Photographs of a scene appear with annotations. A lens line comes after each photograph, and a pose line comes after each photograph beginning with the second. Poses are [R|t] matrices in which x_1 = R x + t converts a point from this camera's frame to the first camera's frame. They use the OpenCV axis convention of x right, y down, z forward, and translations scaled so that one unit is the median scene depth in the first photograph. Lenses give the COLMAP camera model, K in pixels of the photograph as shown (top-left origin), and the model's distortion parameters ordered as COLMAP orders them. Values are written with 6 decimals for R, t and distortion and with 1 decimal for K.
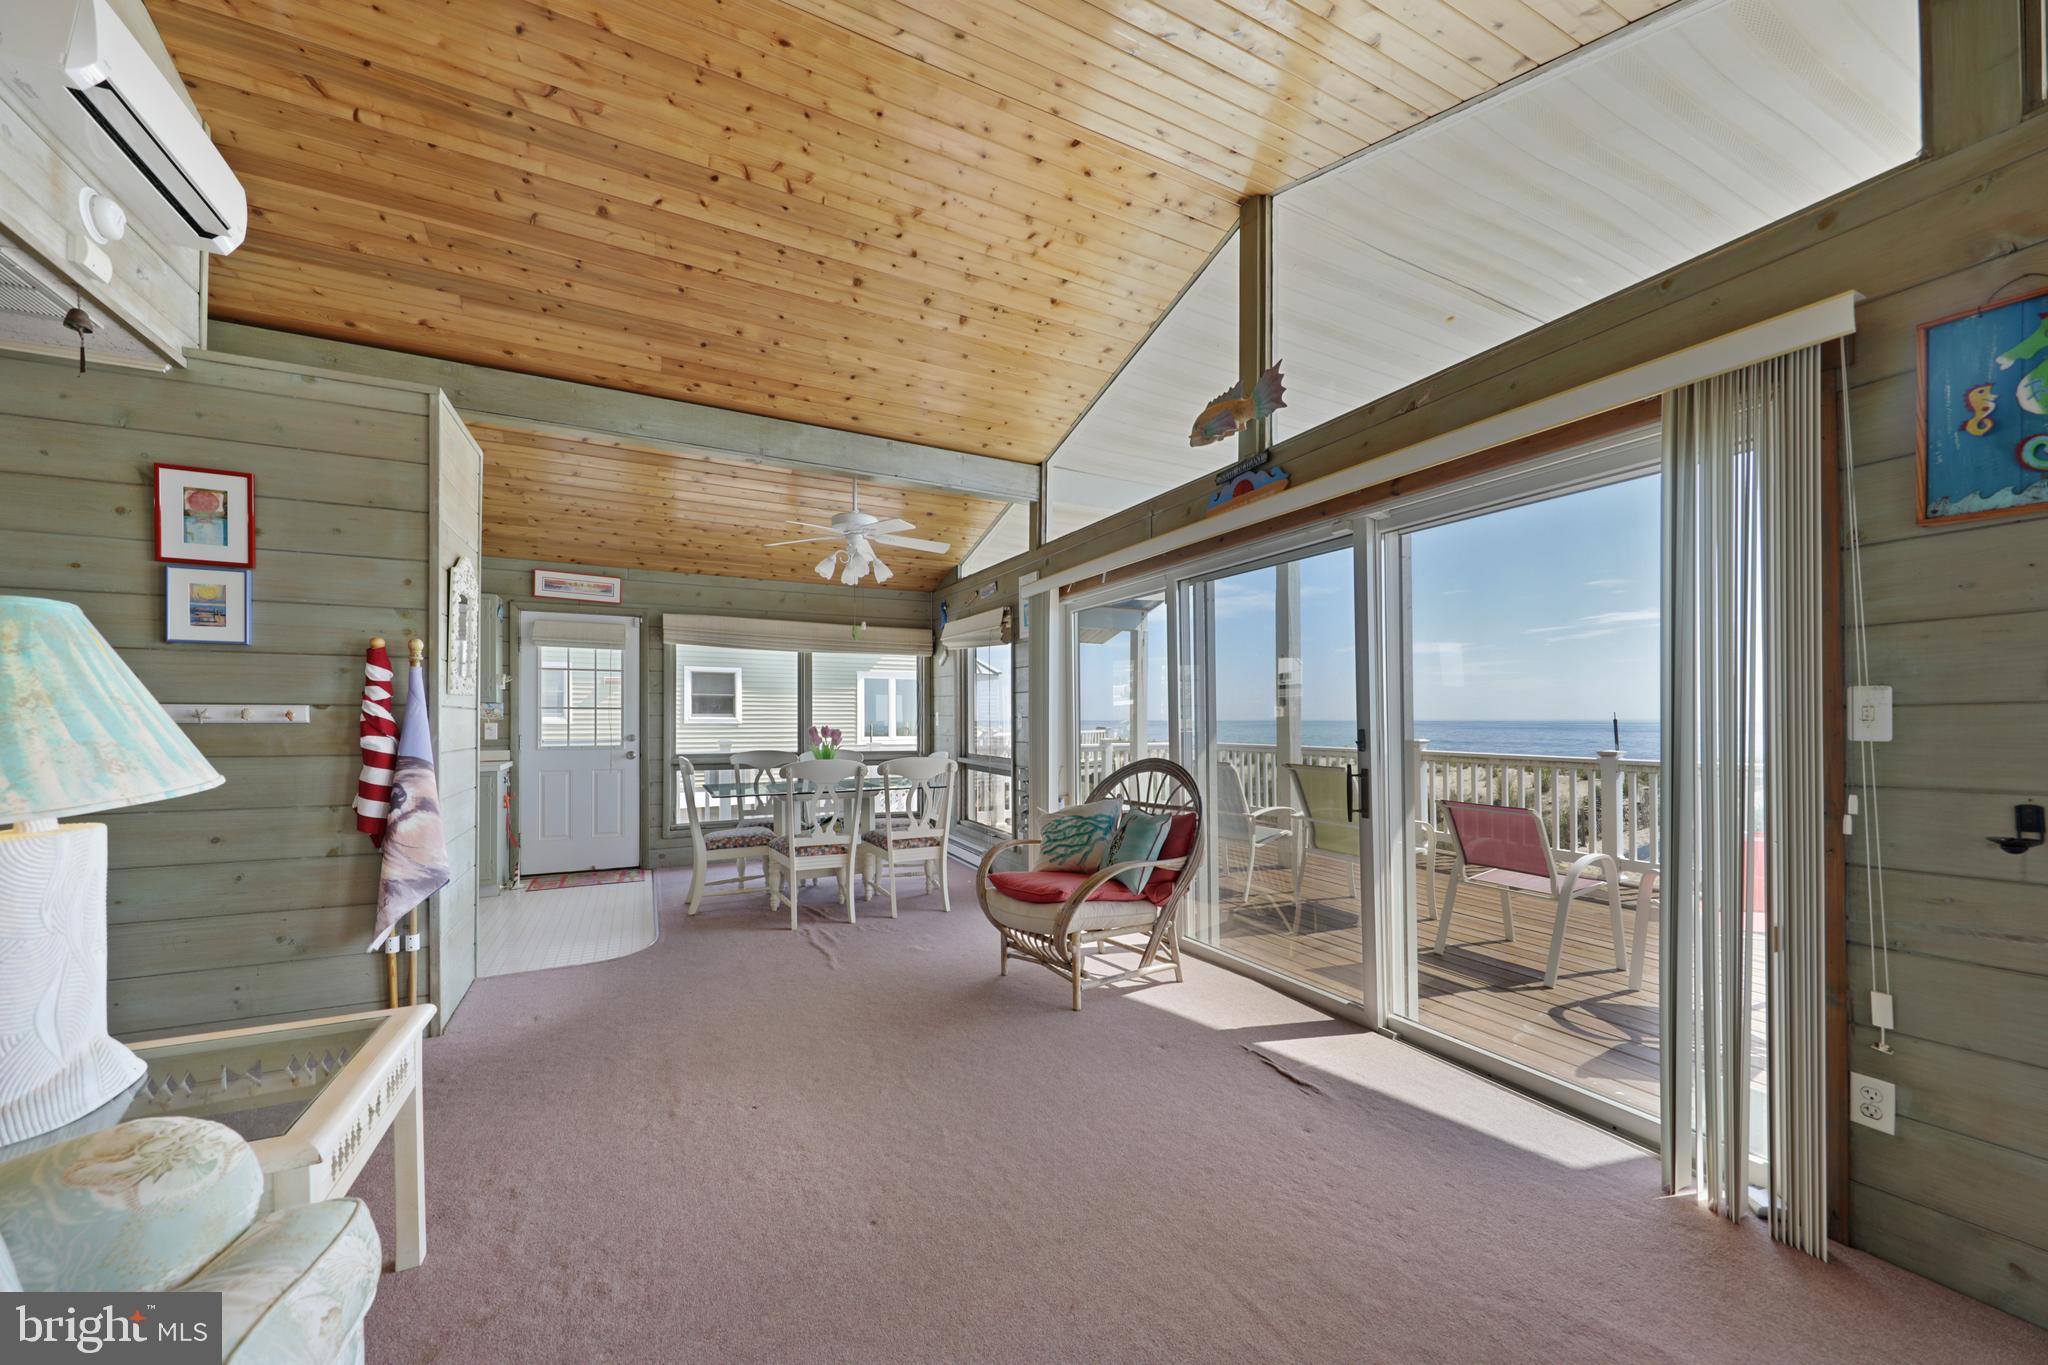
lens RADIAL K [[745.0, 0, 999.2], [0, 745.0, 719.5], [0, 0, 1]] dist [0.013528, -0.006670]
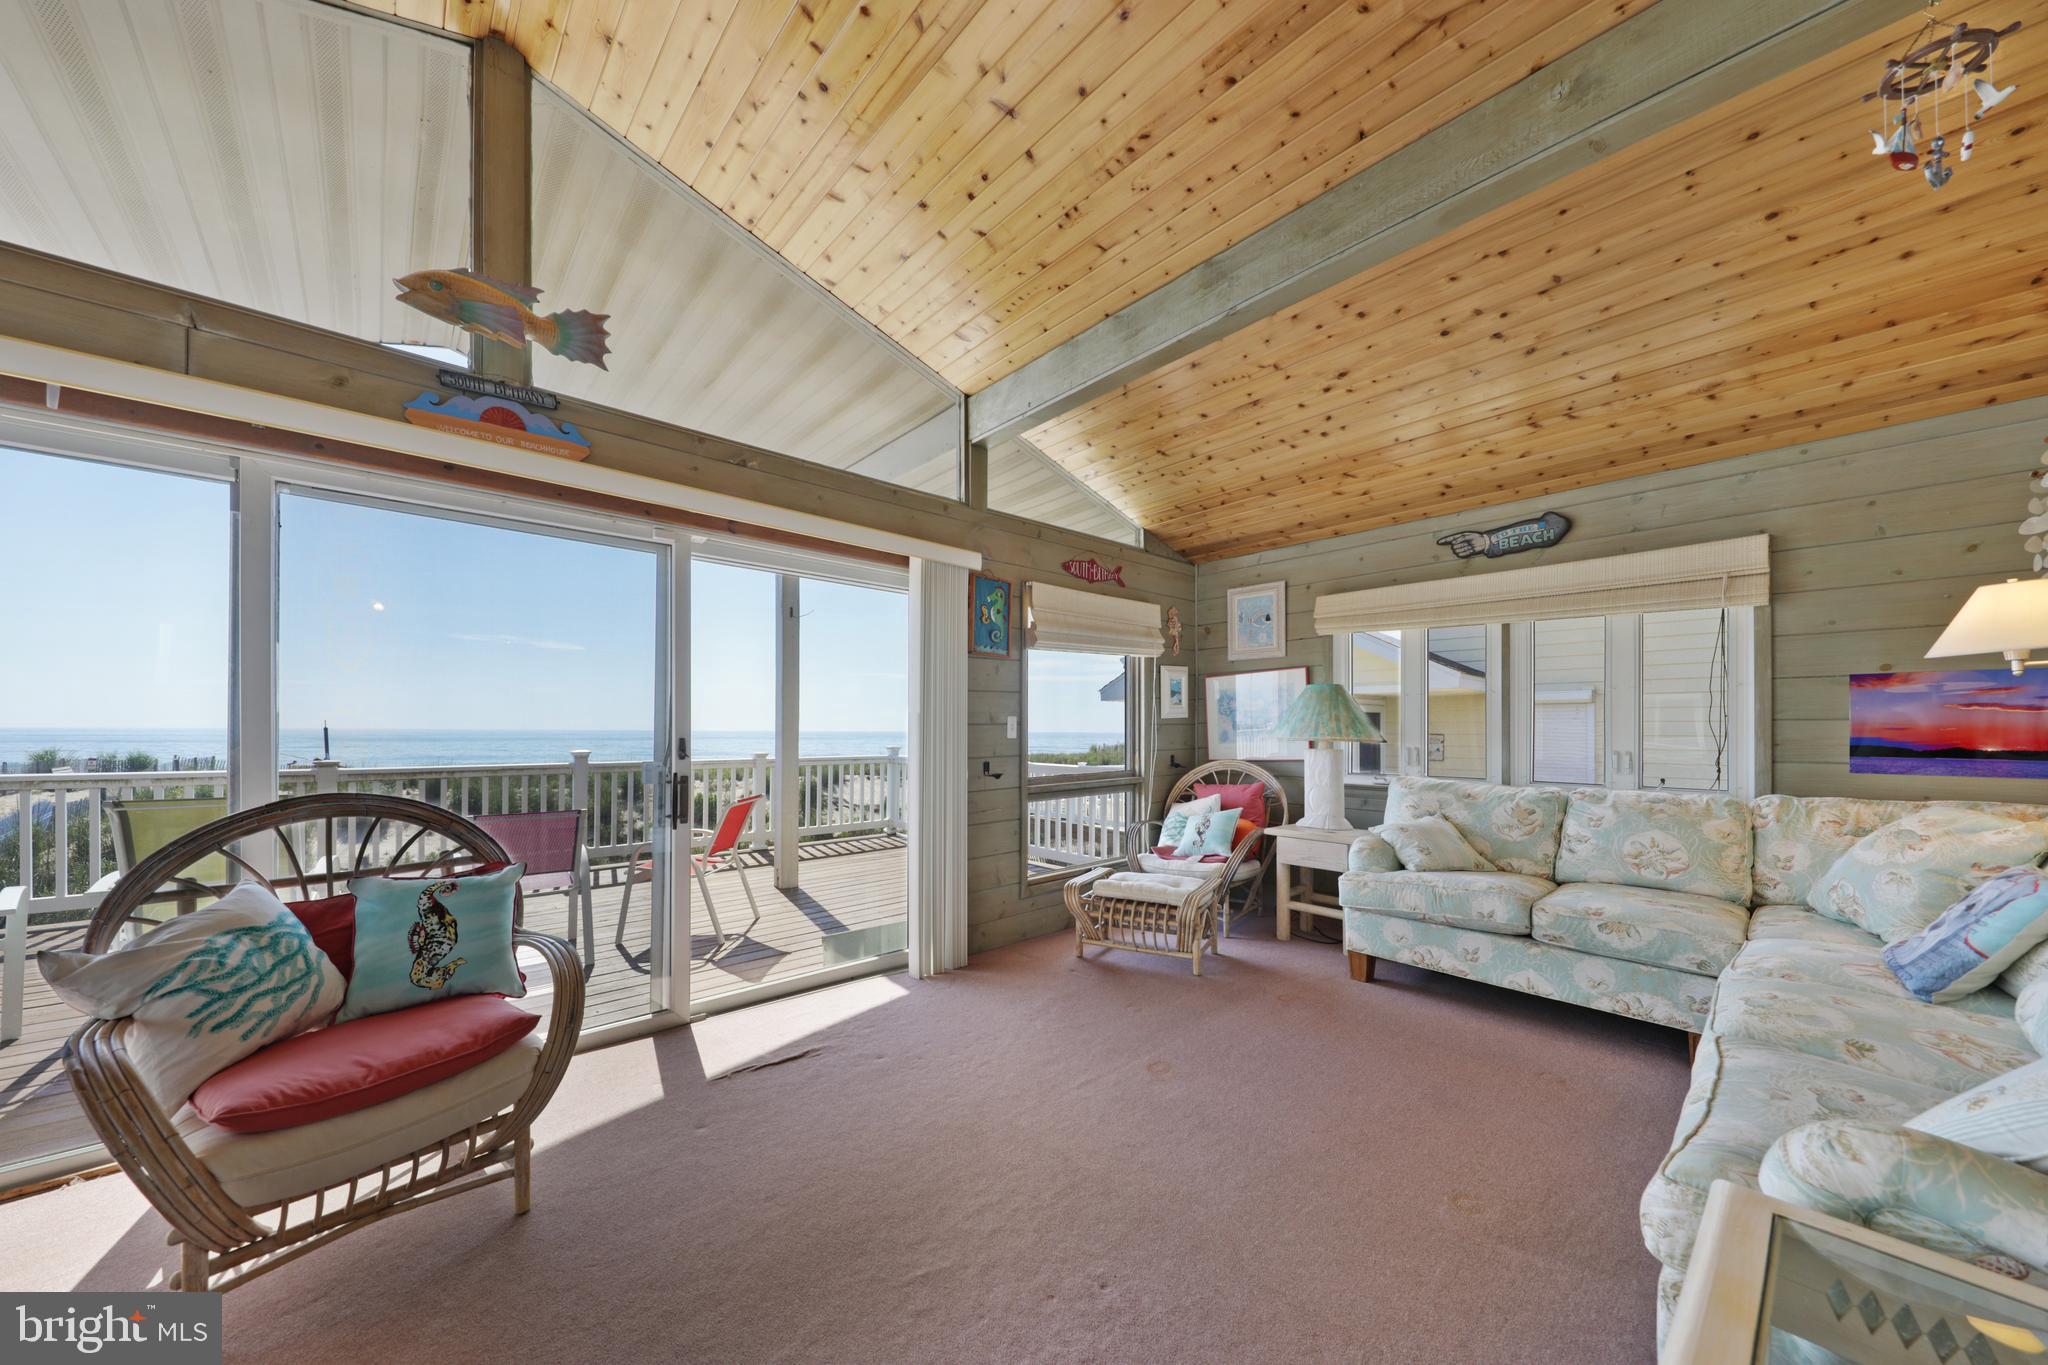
lens RADIAL K [[705.6, 0, 1018.0], [0, 705.6, 726.2], [0, 0, 1]] dist [0.003433, -0.000275]
pose [[-0.274543, 0.008804, 0.961534, -0.382081], [-0.005815, 0.999925, -0.010816, 0.002568], [-0.961557, -0.008561, -0.274471, 0.538266]]
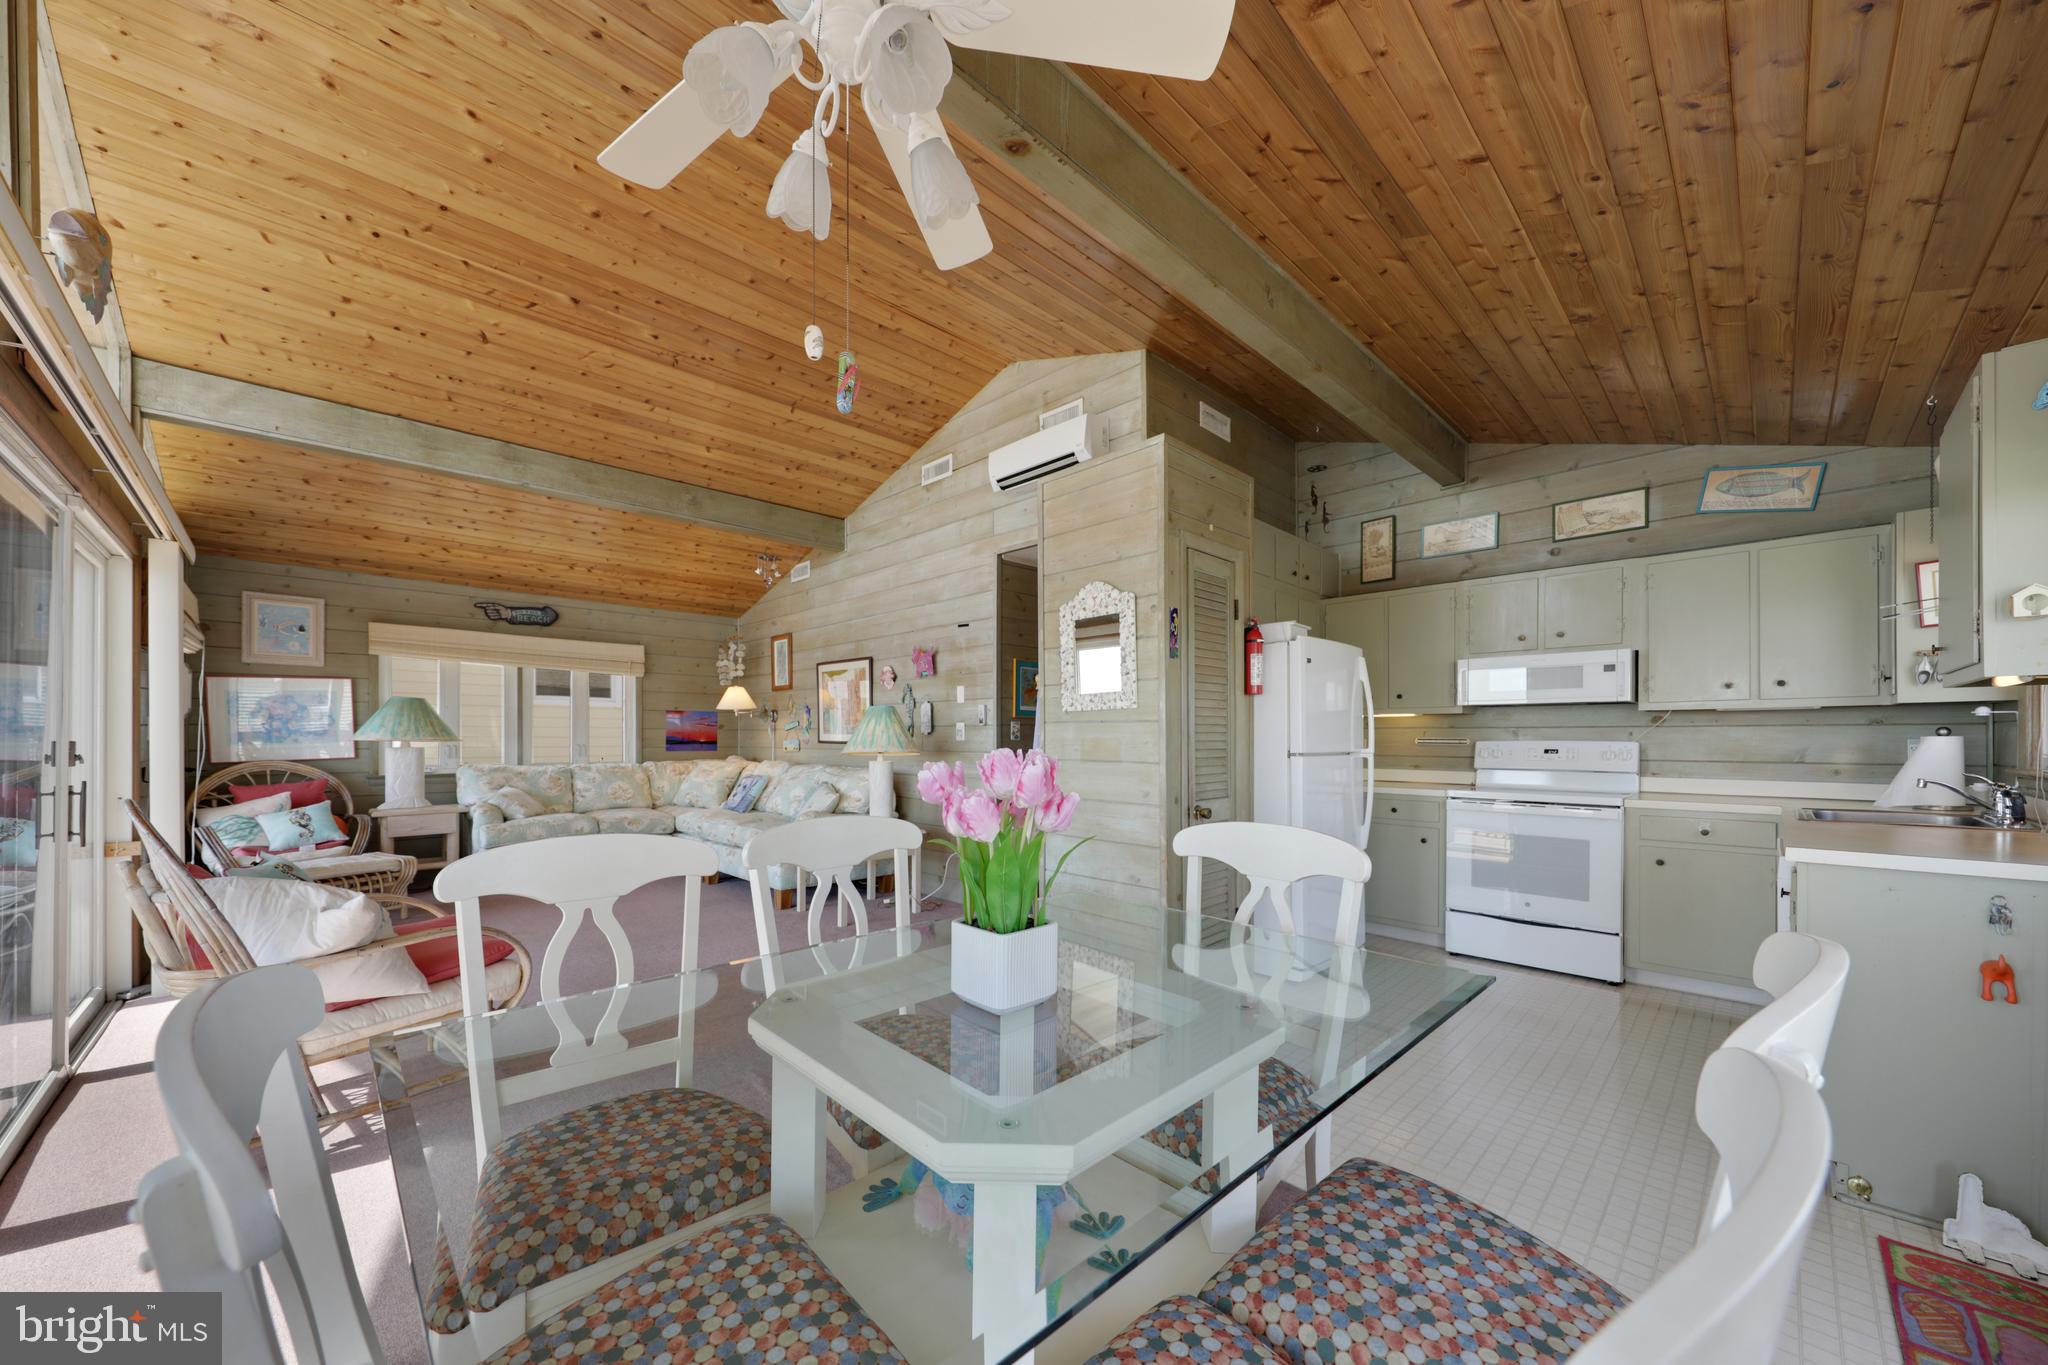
lens RADIAL K [[745.3, 0, 1027.5], [0, 745.3, 738.4], [0, 0, 1]] dist [-0.000593, -0.000291]
pose [[-0.946874, 0.000996, -0.321604, -0.195650], [0.001067, 0.999999, -0.000043, 0.006508], [0.321603, -0.000384, -0.946874, 1.432443]]
